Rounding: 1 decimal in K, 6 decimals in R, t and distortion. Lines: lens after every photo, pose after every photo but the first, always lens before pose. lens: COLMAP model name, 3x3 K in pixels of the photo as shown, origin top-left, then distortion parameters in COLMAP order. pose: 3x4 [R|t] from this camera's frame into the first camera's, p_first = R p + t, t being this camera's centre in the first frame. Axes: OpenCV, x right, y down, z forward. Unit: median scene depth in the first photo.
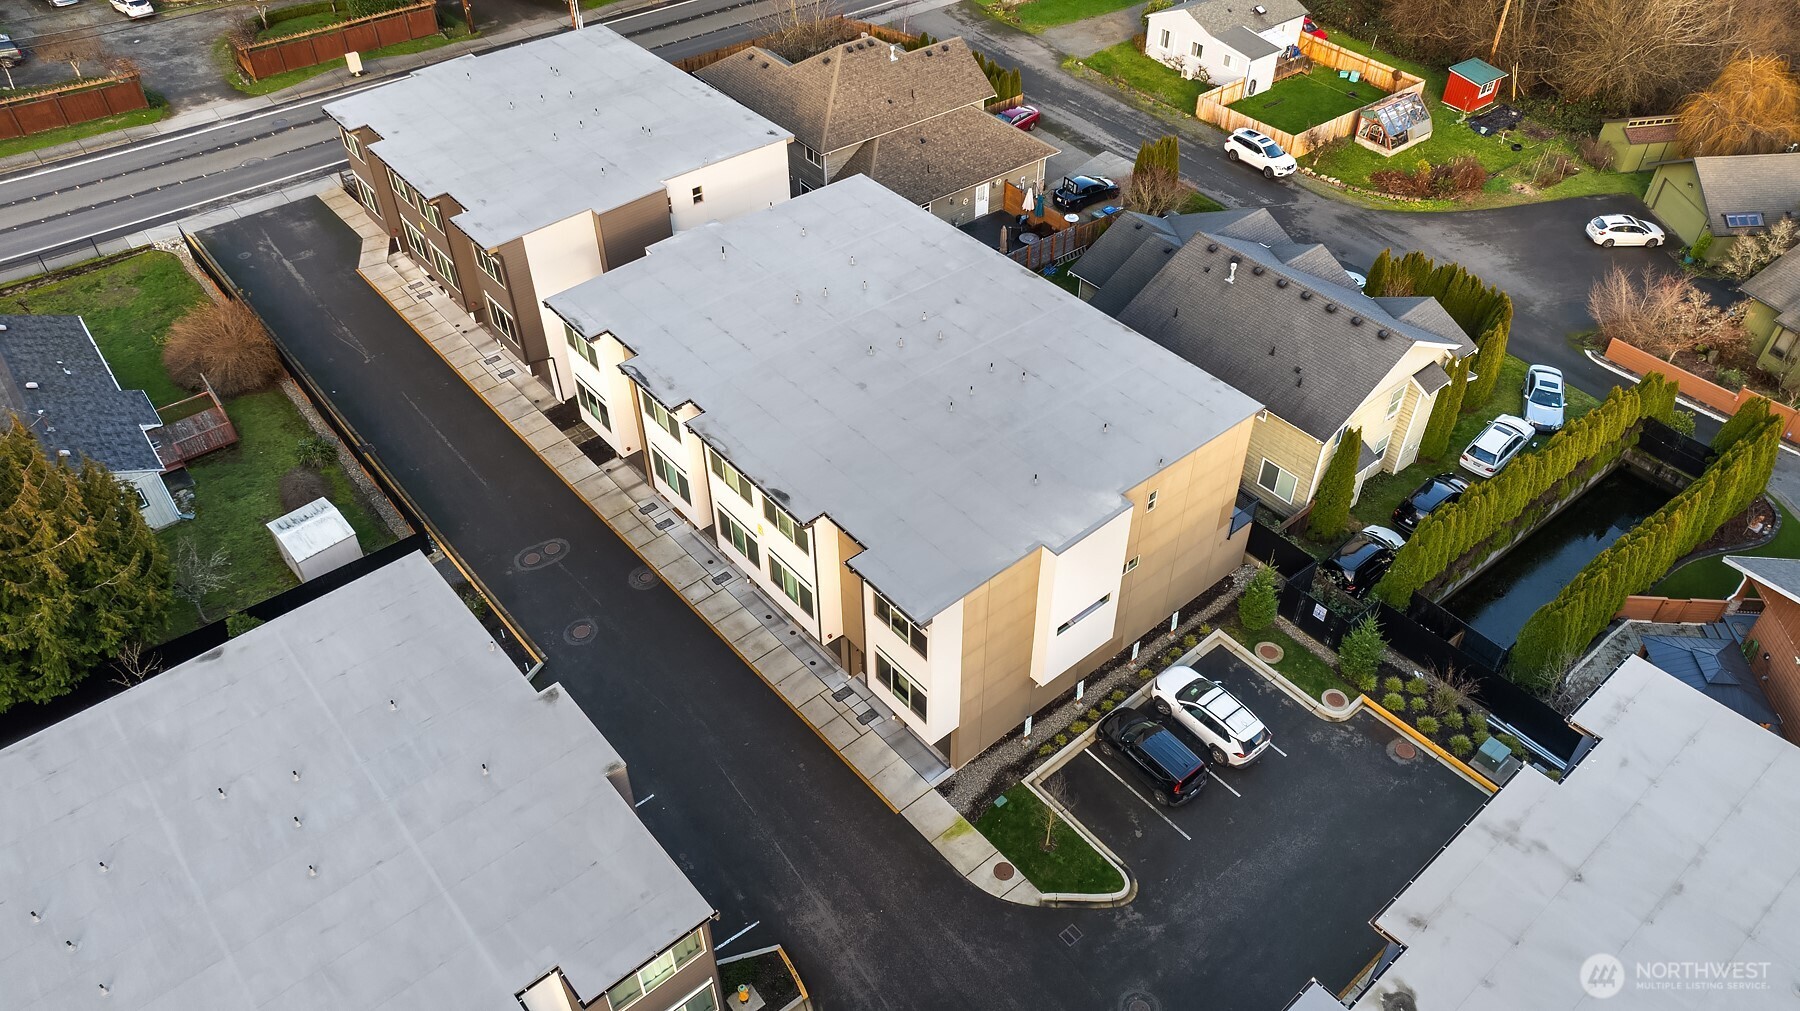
lens RADIAL K [[1262.4, 0, 900.0], [0, 1262.4, 505.5], [0, 0, 1]] dist [-0.008831, 0.001299]
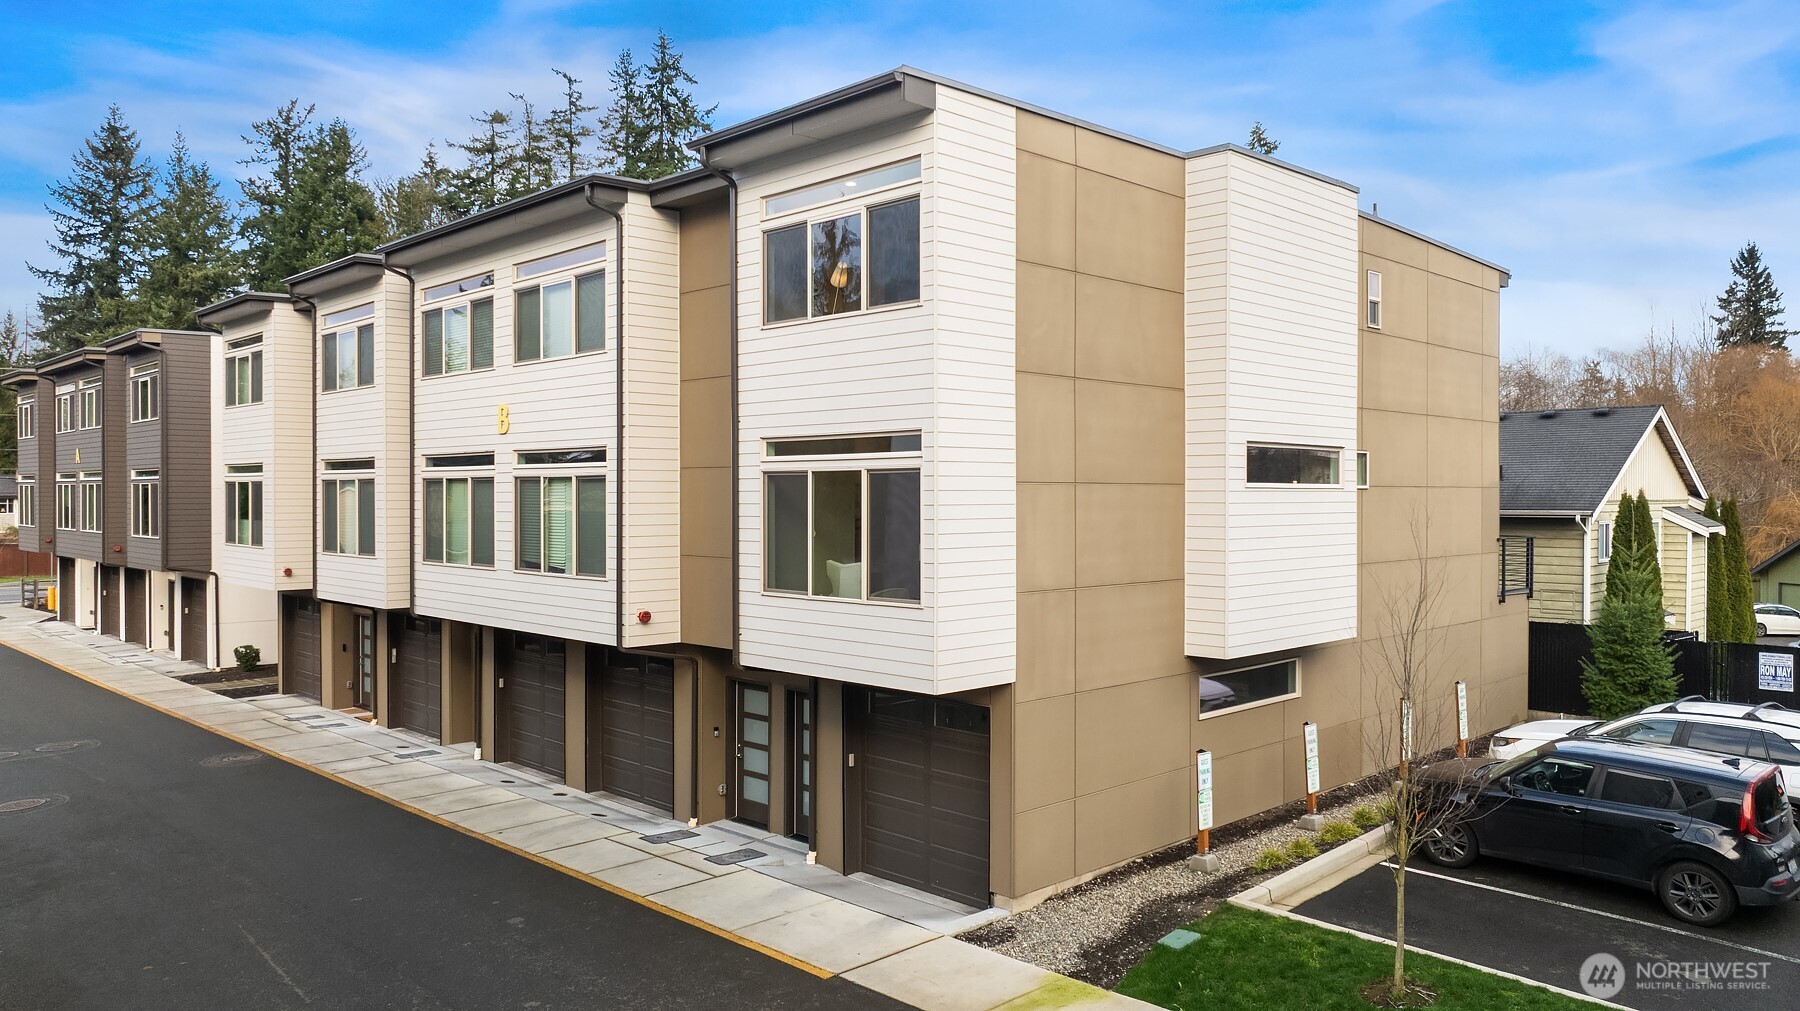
lens RADIAL K [[1262.4, 0, 900.0], [0, 1262.4, 505.5], [0, 0, 1]] dist [-0.008831, 0.001299]
pose [[0.997059, 0.005831, 0.076413, -0.007790], [0.046686, 0.744502, -0.665986, 0.333552], [-0.060773, 0.667595, 0.742040, 0.682024]]
